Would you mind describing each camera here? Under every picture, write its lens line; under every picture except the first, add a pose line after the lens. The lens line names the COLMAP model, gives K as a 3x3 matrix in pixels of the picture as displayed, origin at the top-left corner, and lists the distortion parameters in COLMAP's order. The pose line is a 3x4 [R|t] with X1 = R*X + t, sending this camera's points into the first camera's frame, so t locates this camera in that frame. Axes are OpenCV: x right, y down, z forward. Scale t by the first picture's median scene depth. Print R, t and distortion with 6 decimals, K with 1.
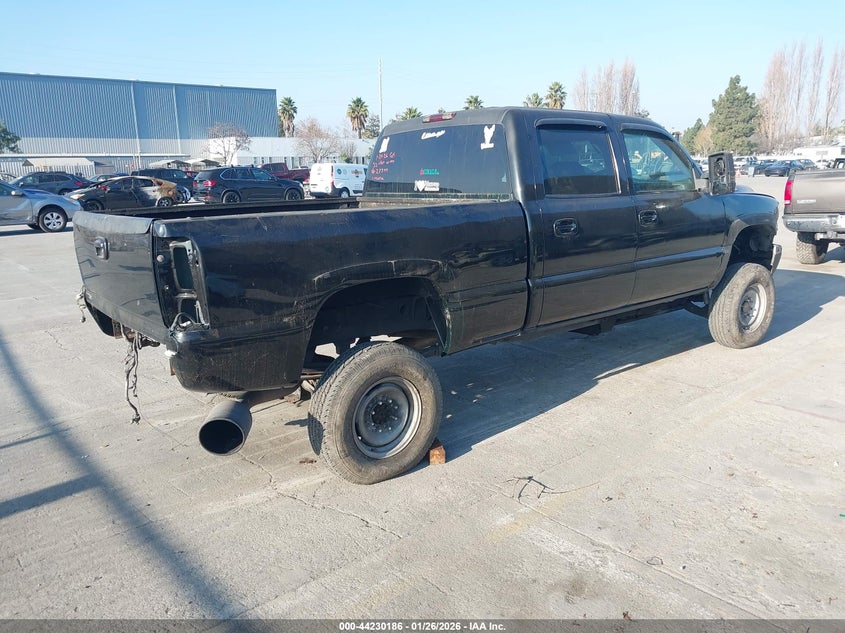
lens RADIAL K [[659.4, 0, 419.8], [0, 659.4, 314.7], [0, 0, 1]] dist [0.004794, 0.002445]
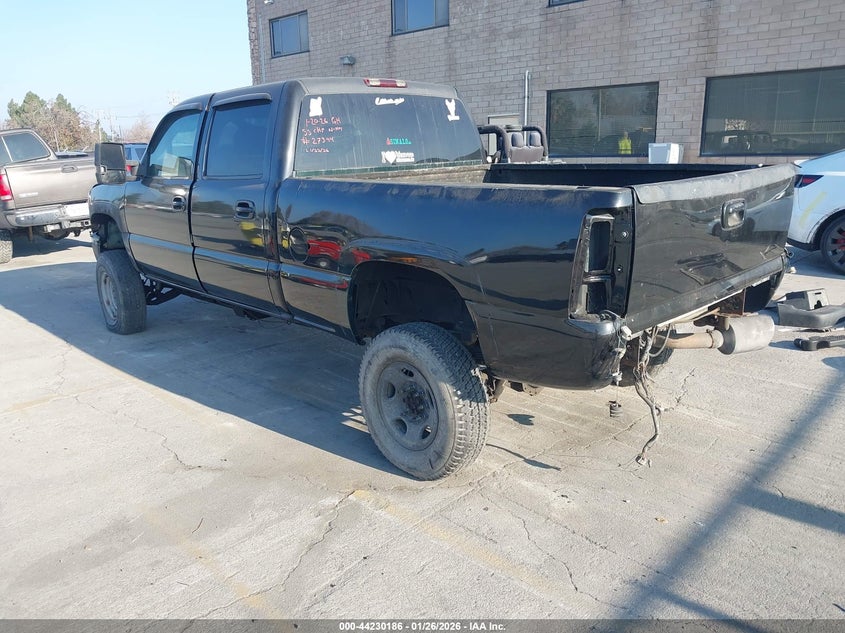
lens RADIAL K [[659.4, 0, 418.4], [0, 659.4, 318.7], [0, 0, 1]] dist [0.004794, 0.002445]
pose [[-0.095133, -0.227341, 0.969157, -0.954012], [0.240549, 0.939471, 0.243990, -0.204584], [-0.965964, 0.256341, -0.034688, 1.080863]]
